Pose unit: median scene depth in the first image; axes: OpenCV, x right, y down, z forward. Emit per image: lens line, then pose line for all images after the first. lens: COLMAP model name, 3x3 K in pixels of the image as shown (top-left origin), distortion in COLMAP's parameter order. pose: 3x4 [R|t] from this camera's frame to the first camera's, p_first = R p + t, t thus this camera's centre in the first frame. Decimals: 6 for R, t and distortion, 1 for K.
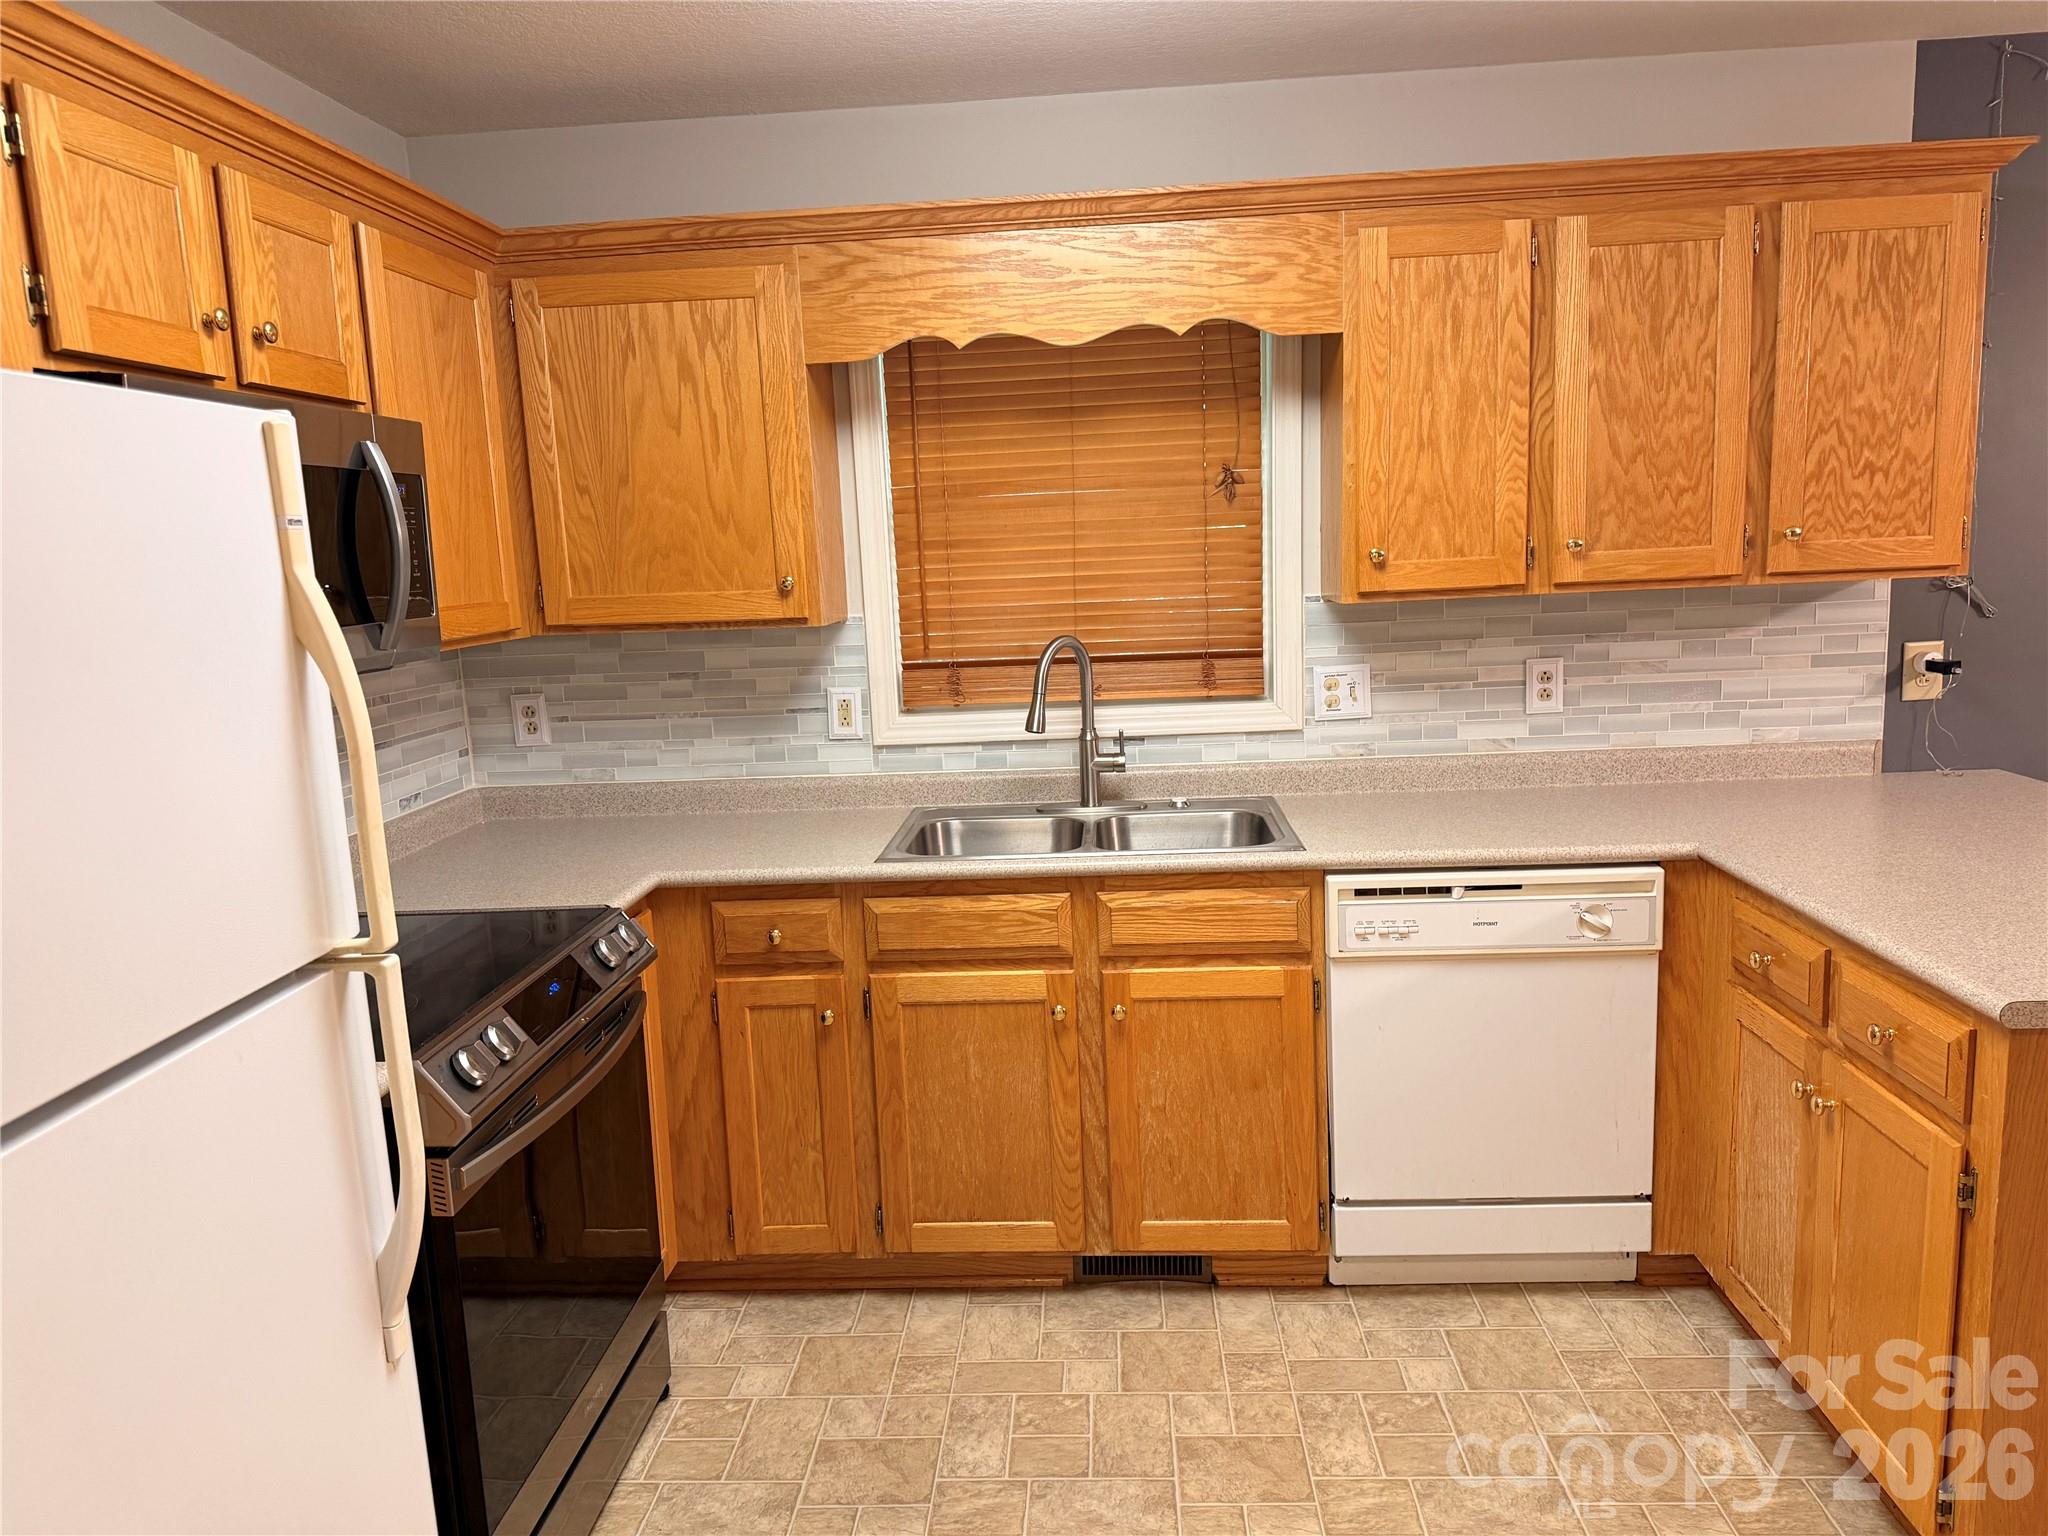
lens RADIAL K [[1424.5, 0, 1038.8], [0, 1424.5, 785.3], [0, 0, 1]] dist [0.078671, -0.098593]
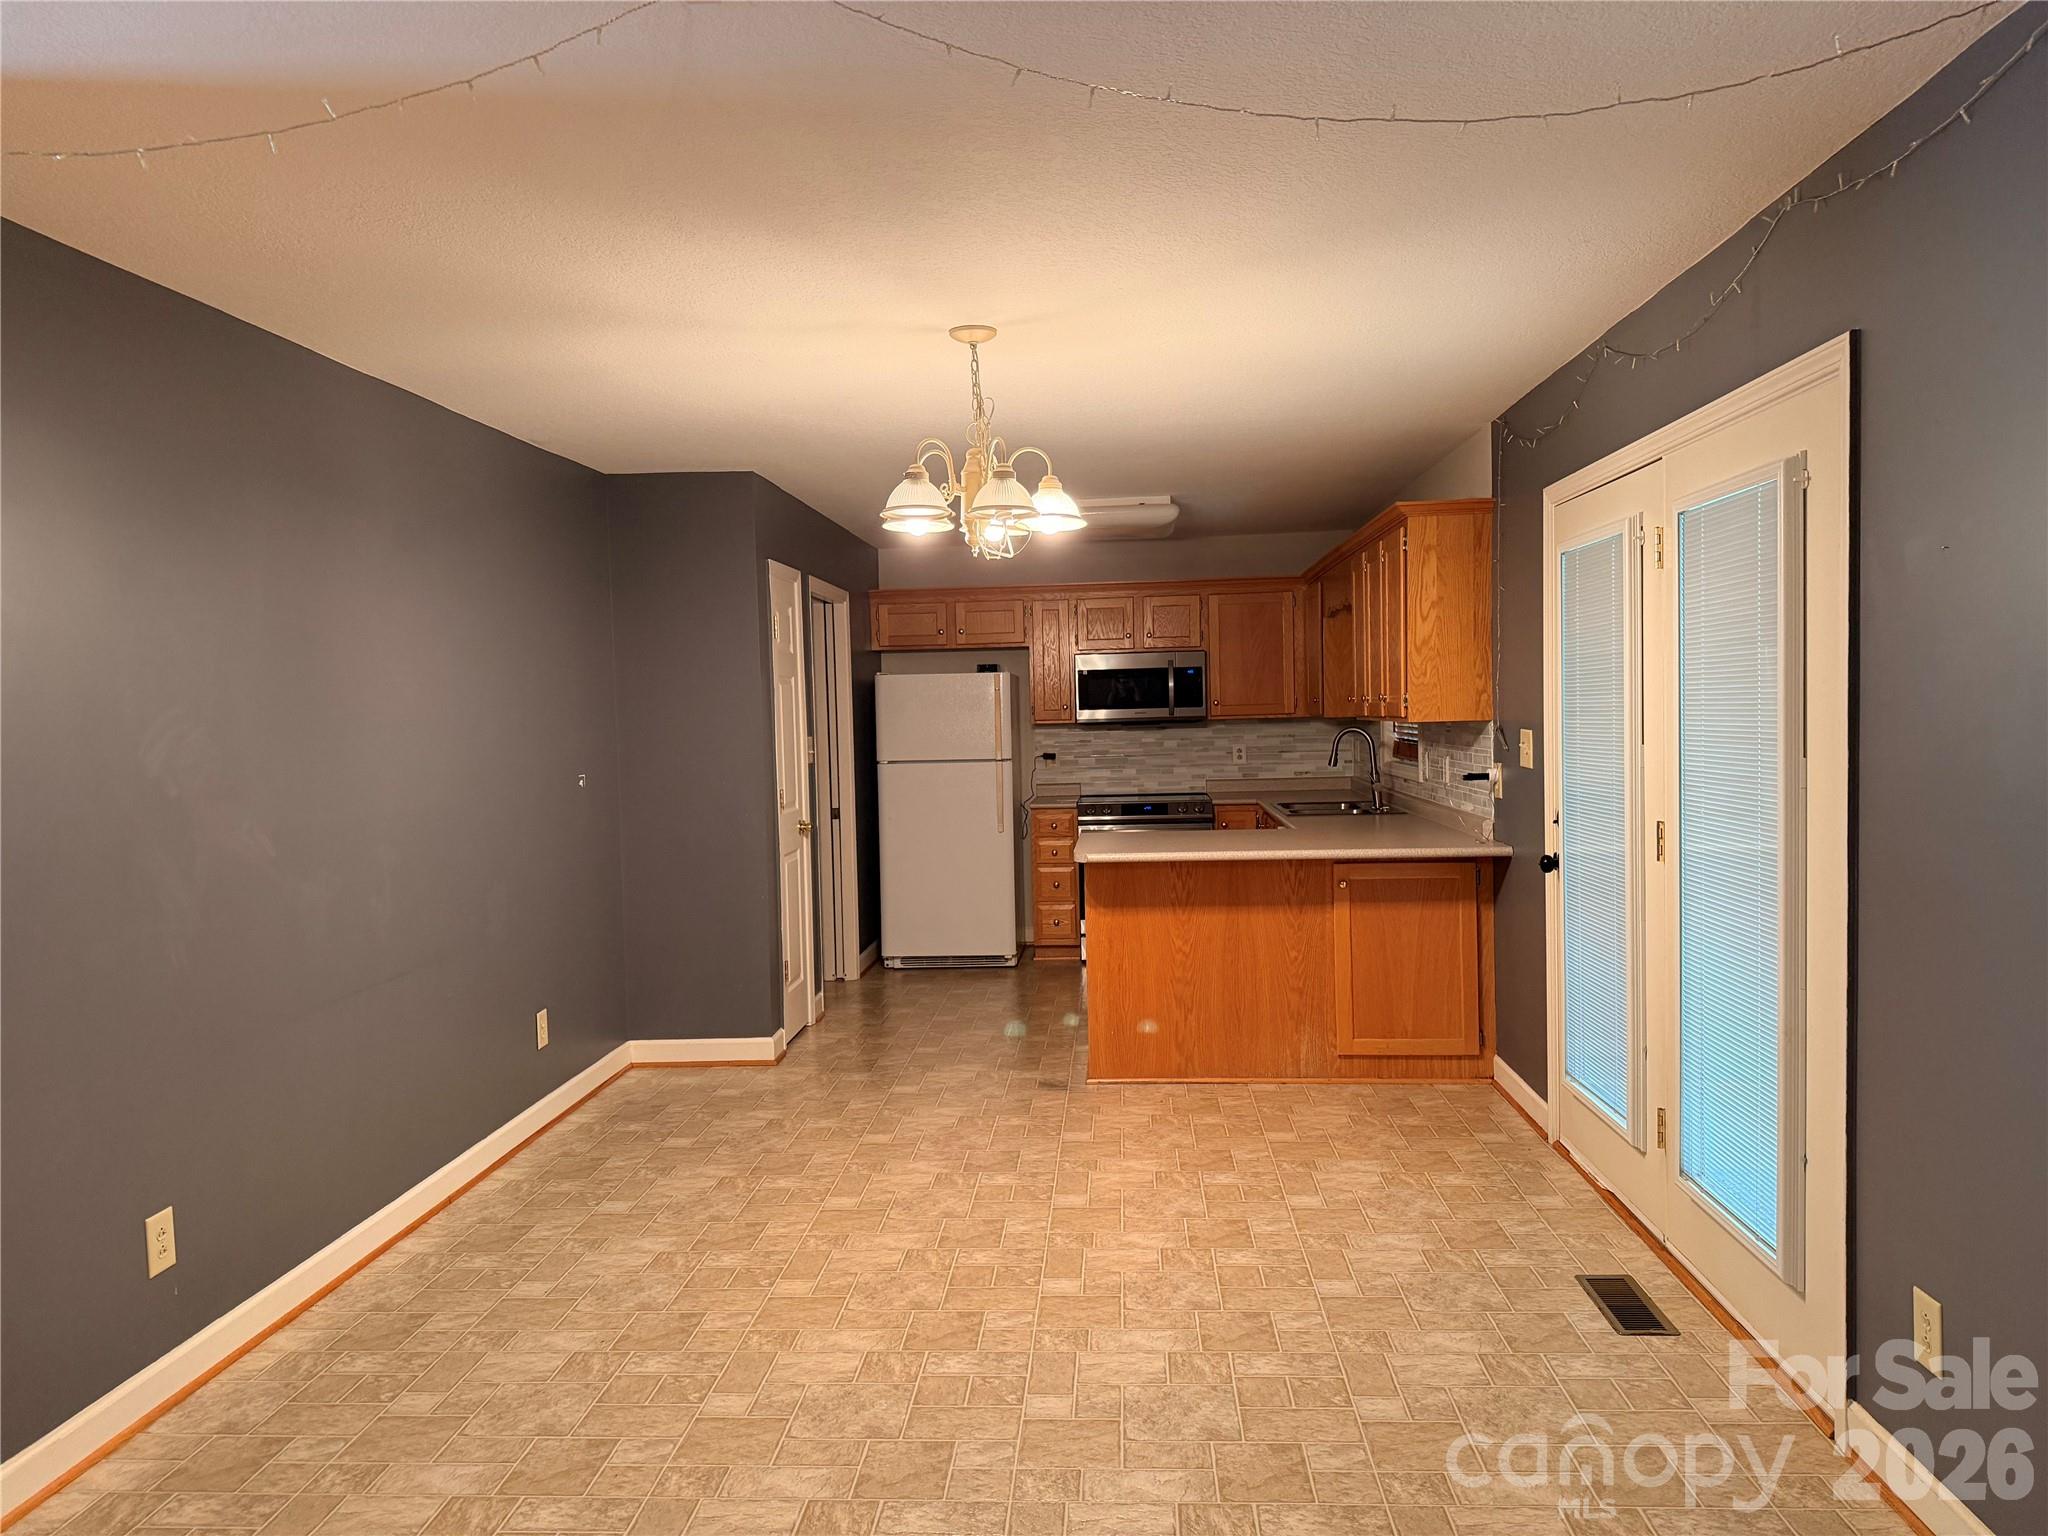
lens RADIAL K [[1424.5, 0, 1023.2], [0, 1424.5, 762.3], [0, 0, 1]] dist [0.078671, -0.098593]
pose [[-0.012970, 0.083231, -0.996446, 2.551324], [-0.144121, 0.985969, 0.084231, -0.181161], [0.989475, 0.144702, -0.000793, 0.515340]]
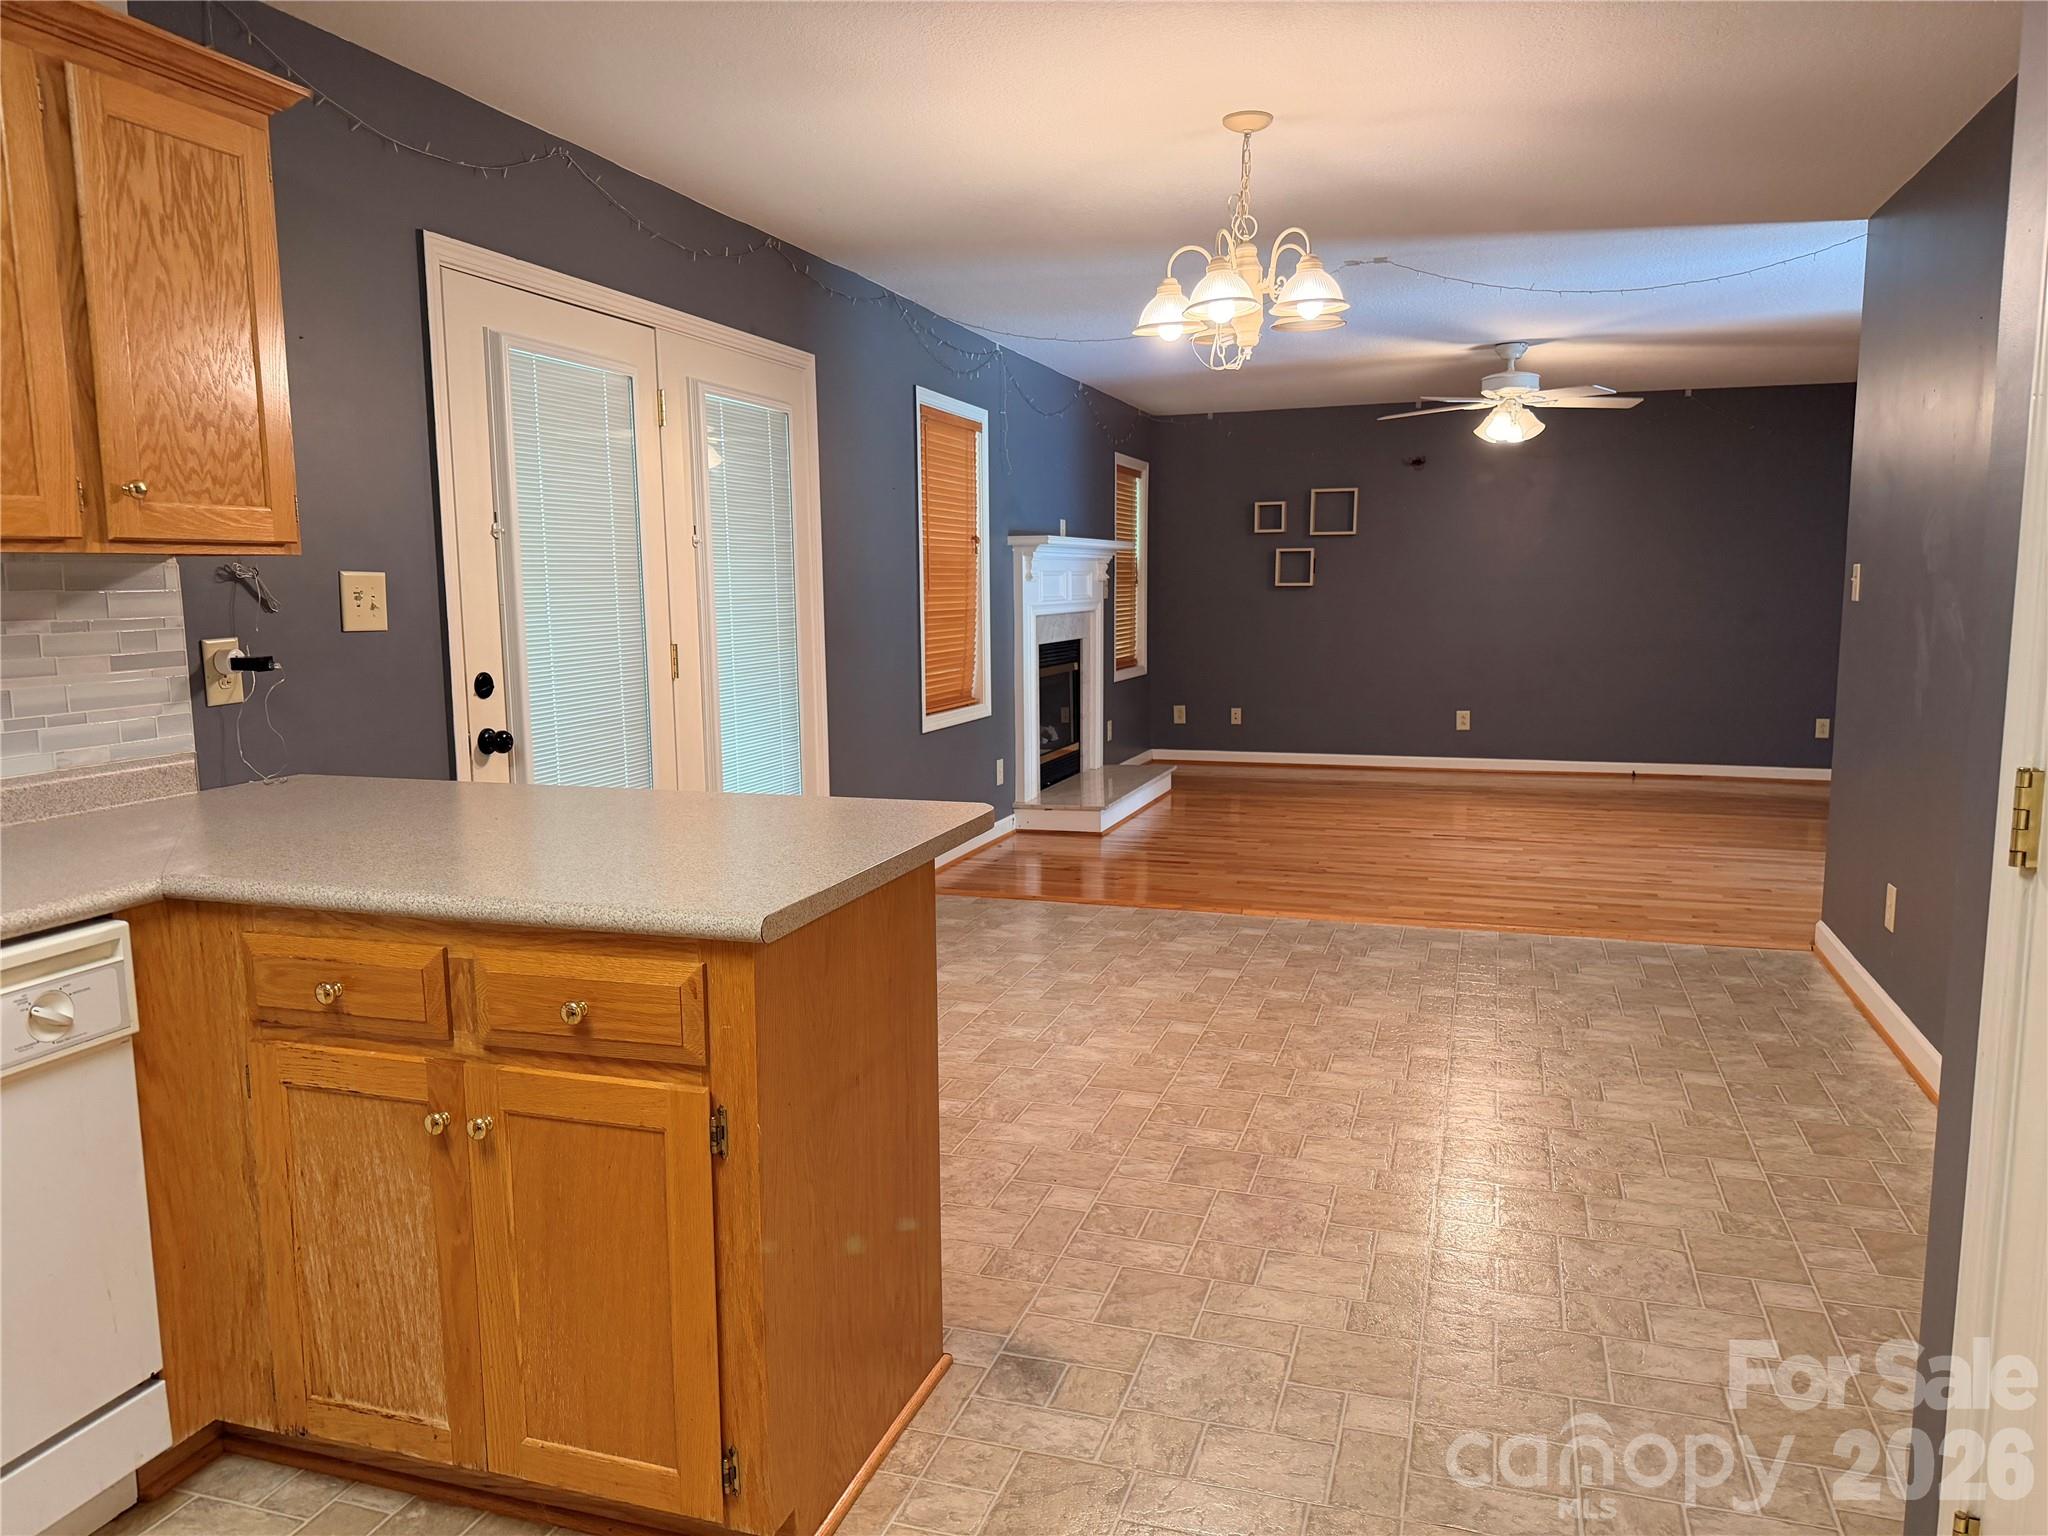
lens RADIAL K [[1424.5, 0, 1014.5], [0, 1424.5, 783.2], [0, 0, 1]] dist [0.078671, -0.098593]
pose [[0.263193, -0.094865, 0.960068, -0.133402], [0.160003, 0.985664, 0.053531, 0.020825], [-0.951382, 0.139525, 0.274599, 0.342095]]
